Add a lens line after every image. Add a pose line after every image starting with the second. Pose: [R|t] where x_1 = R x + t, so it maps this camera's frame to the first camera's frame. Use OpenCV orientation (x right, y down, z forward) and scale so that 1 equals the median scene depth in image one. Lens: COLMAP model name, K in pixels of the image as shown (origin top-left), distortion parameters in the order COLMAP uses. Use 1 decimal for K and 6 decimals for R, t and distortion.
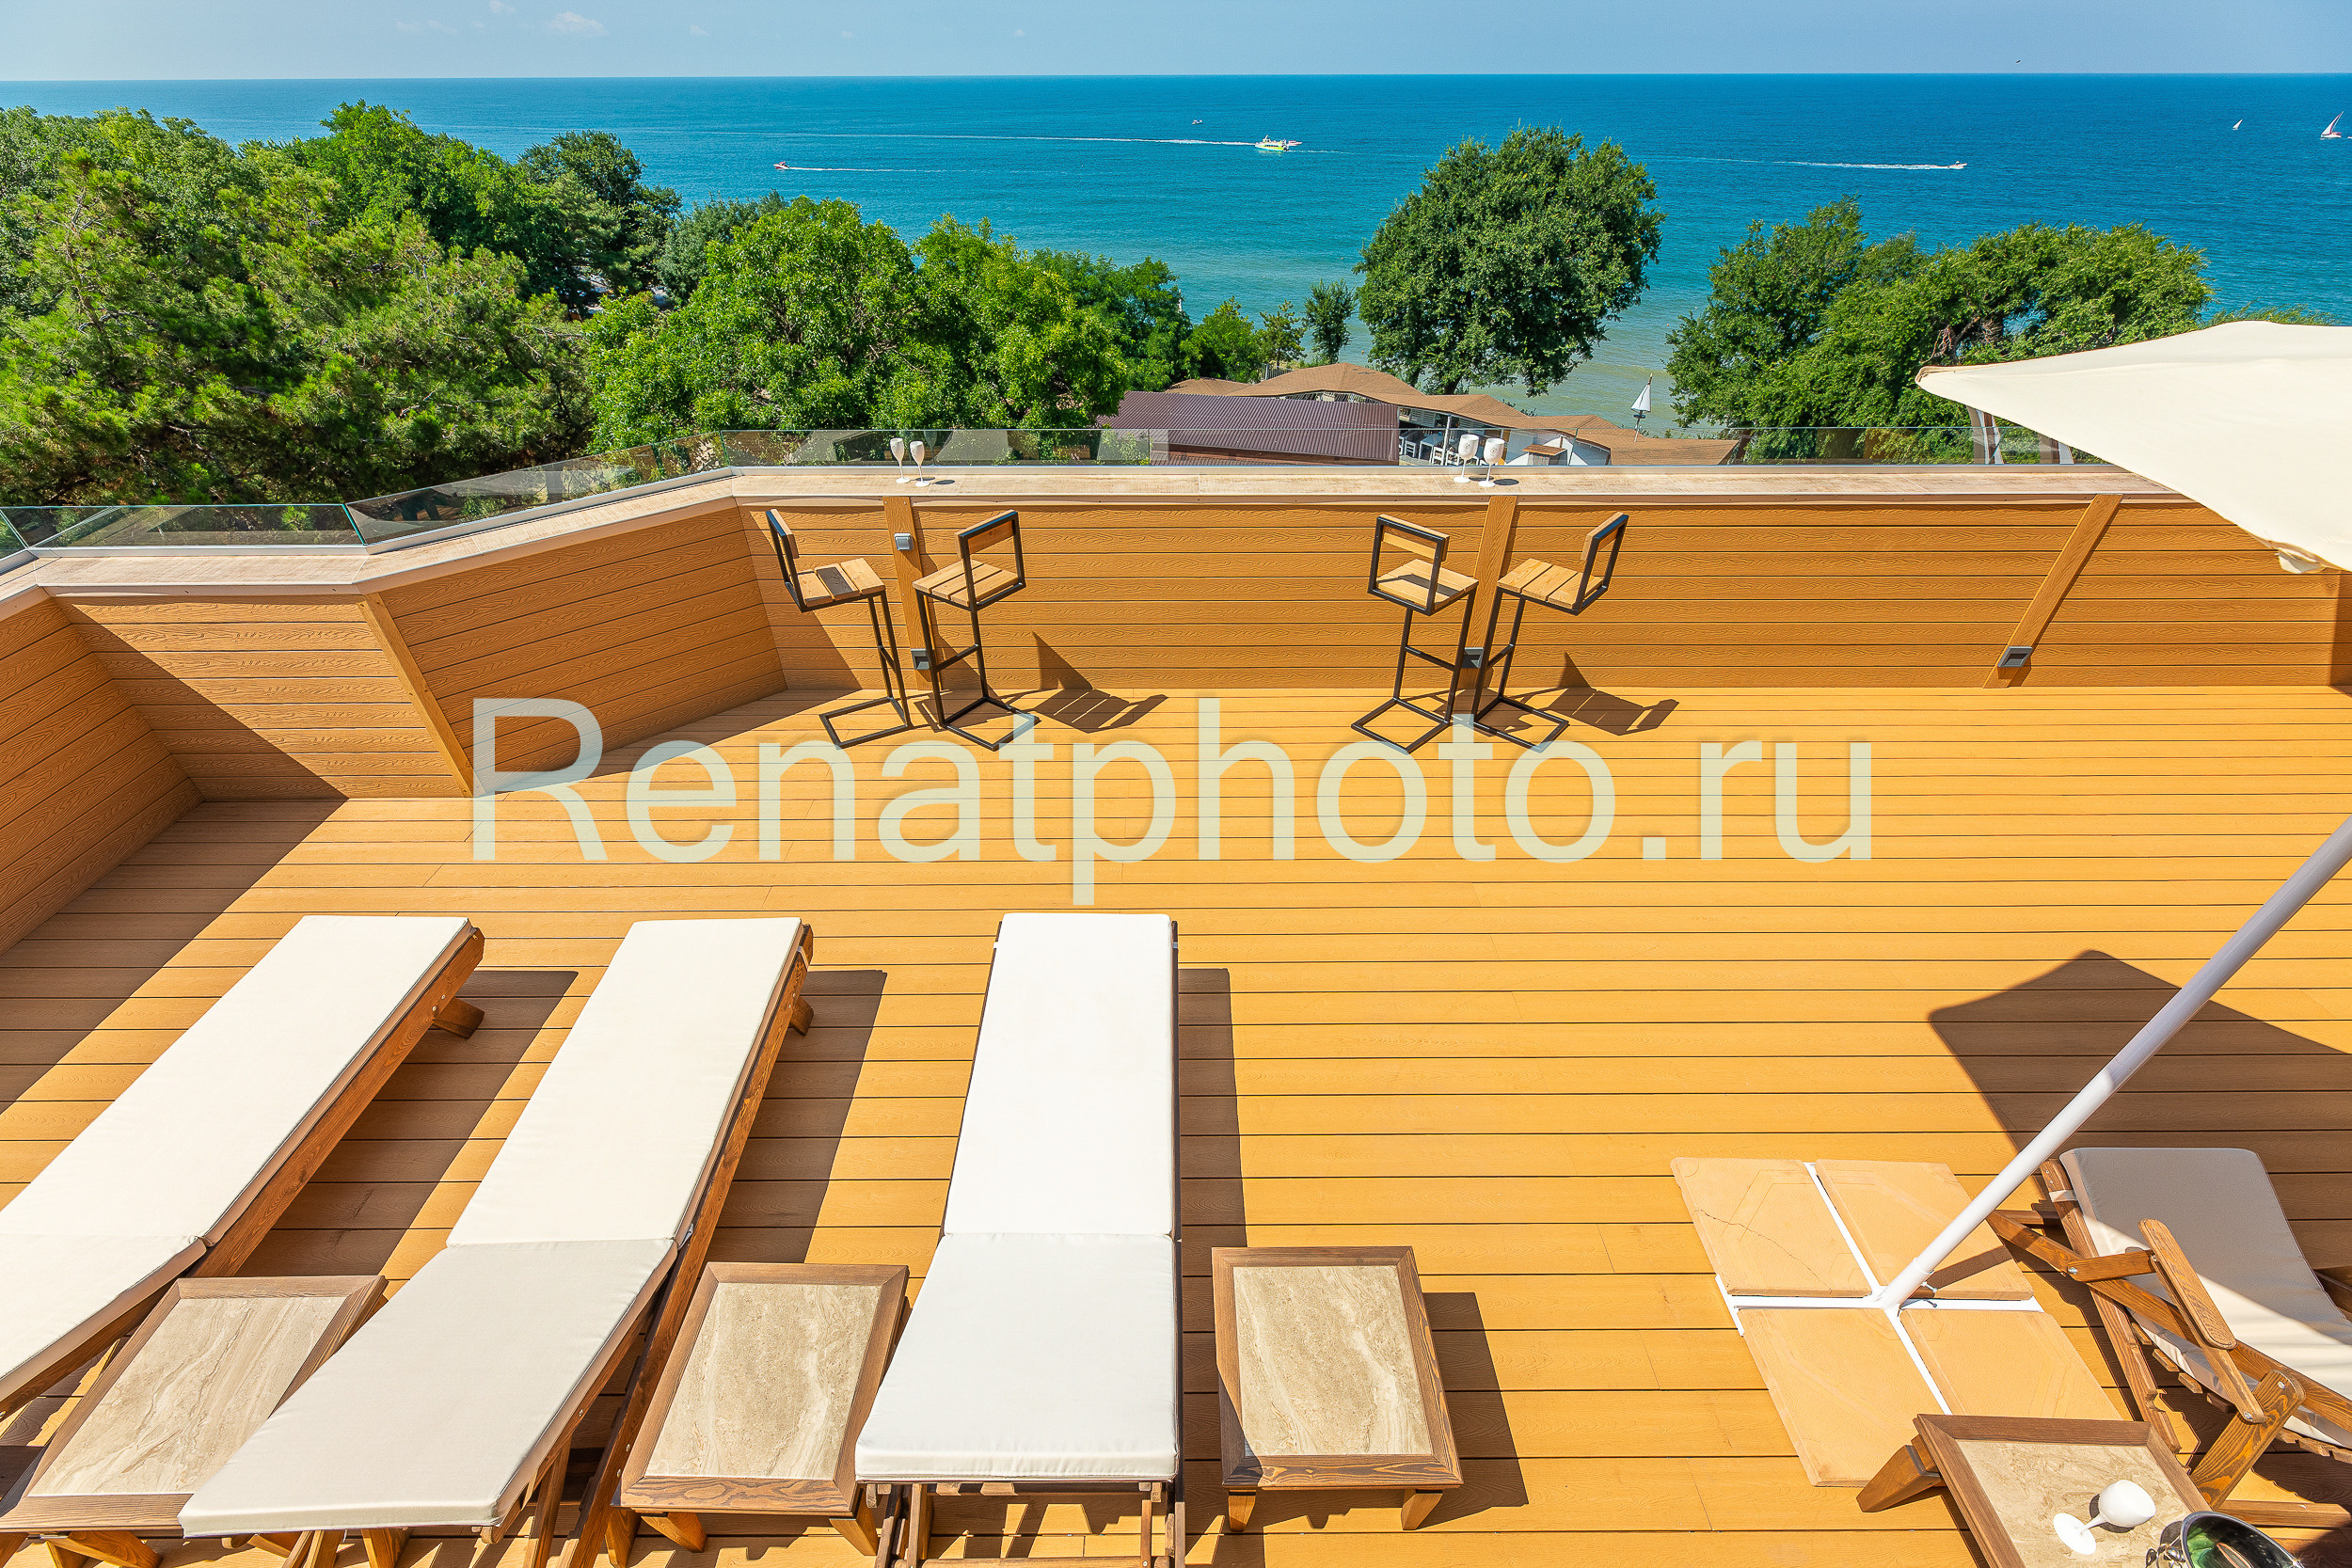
lens RADIAL K [[956.2, 0, 1158.3], [0, 956.2, 783.7], [0, 0, 1]] dist [-0.001382, 0.000267]
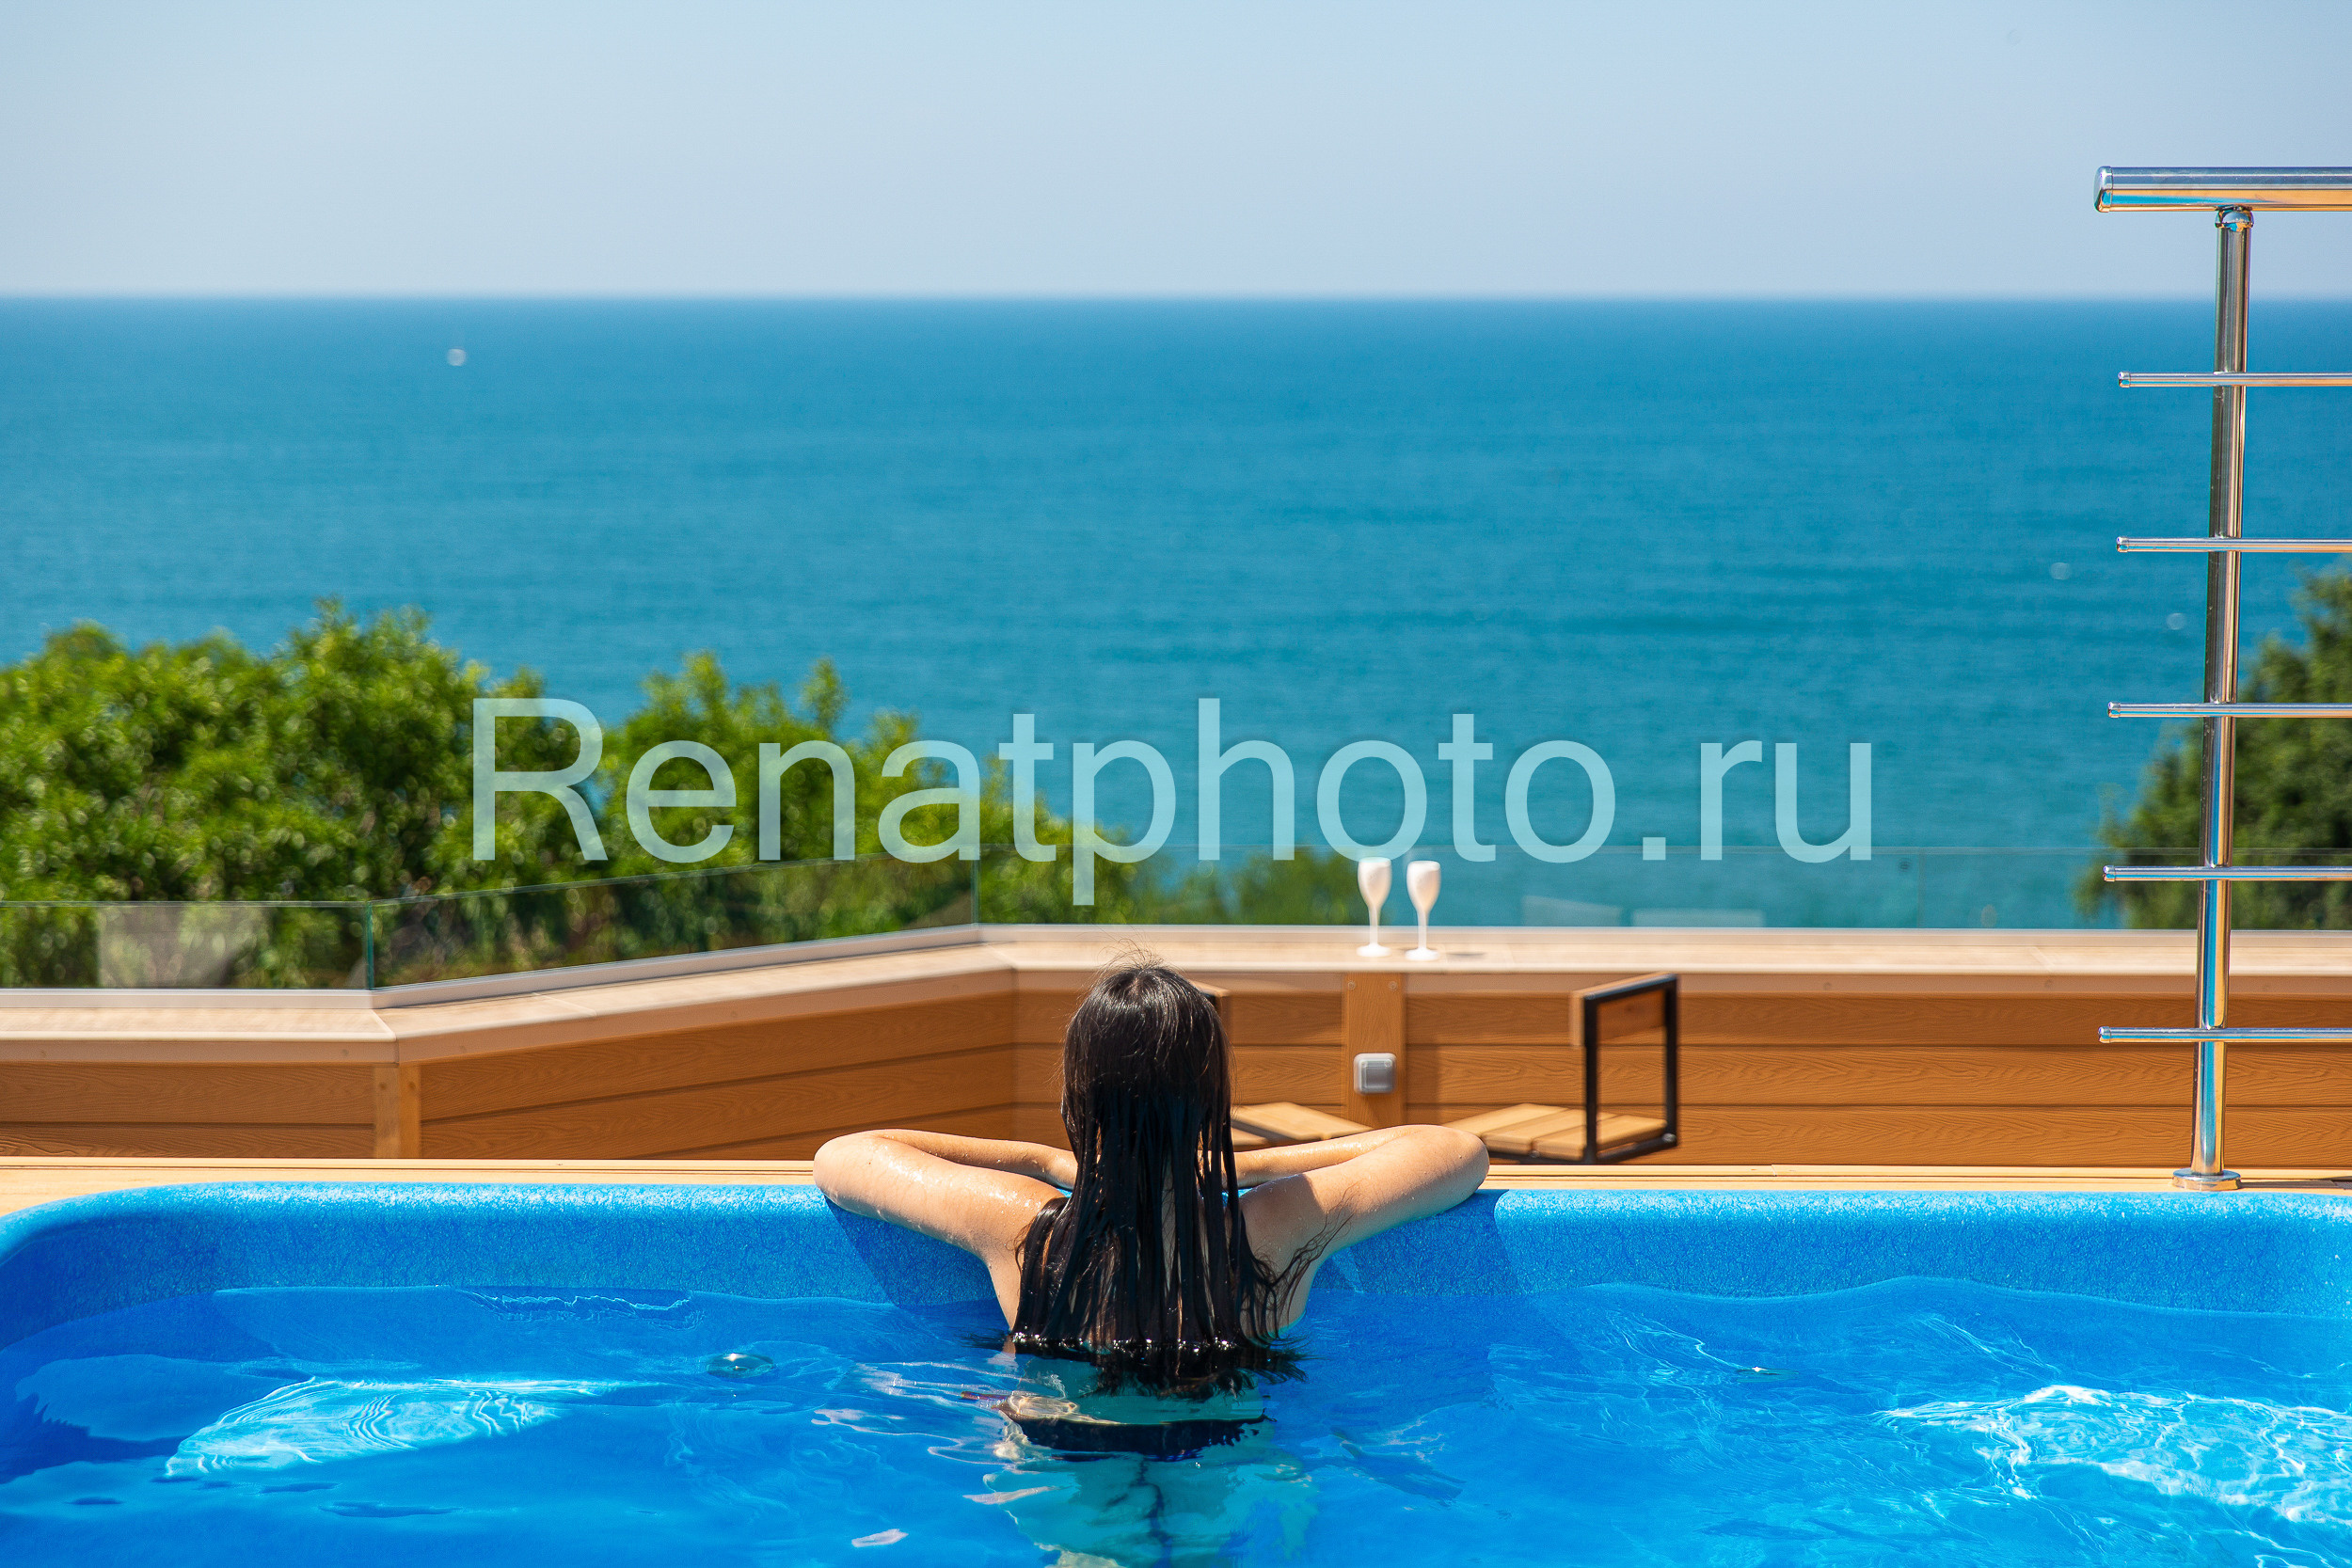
lens RADIAL K [[4495.5, 0, 1178.1], [0, 4495.5, 795.2], [0, 0, 1]] dist [0.028962, 0.000000]
pose [[0.999924, 0.004245, -0.011606, -0.067980], [-0.009496, 0.864959, -0.501752, 0.136797], [0.007909, 0.501824, 0.864934, -0.173187]]
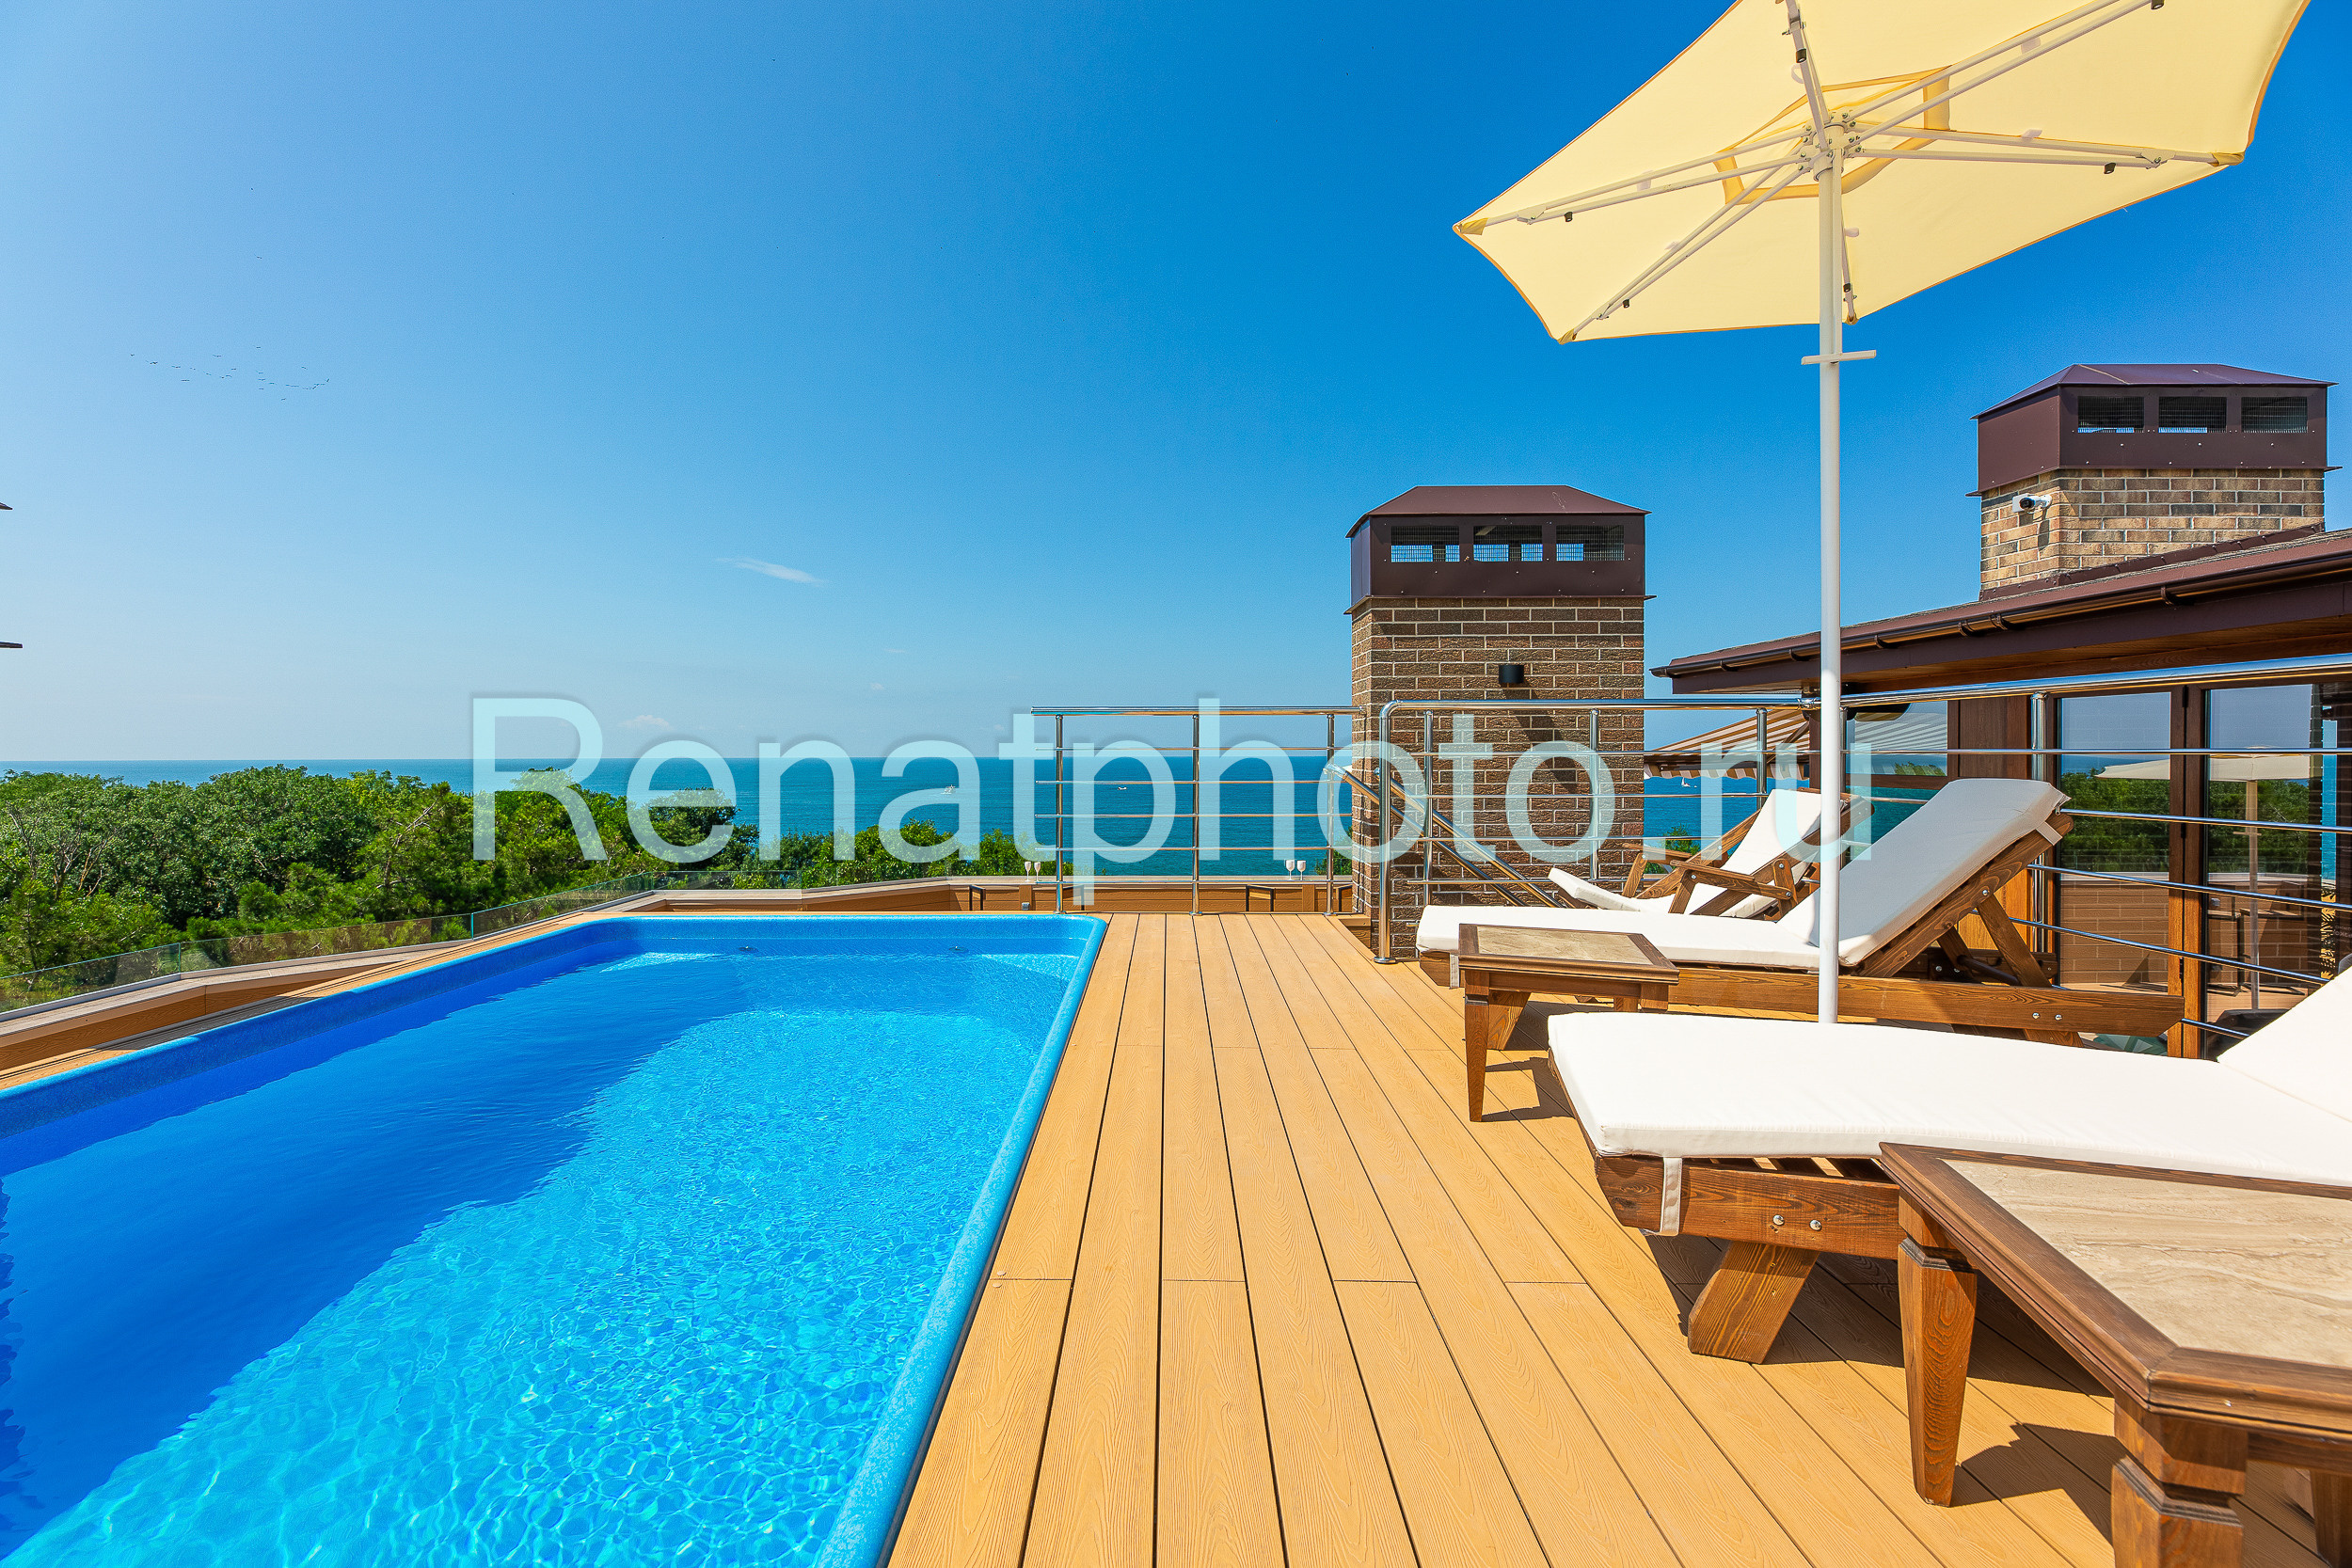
lens RADIAL K [[956.2, 0, 1163.5], [0, 956.2, 763.6], [0, 0, 1]] dist [-0.001382, 0.000267]
pose [[0.999883, -0.000136, 0.015283, 0.000554], [0.009114, 0.808049, -0.589045, 0.148145], [-0.012269, 0.589115, 0.807956, -0.178225]]
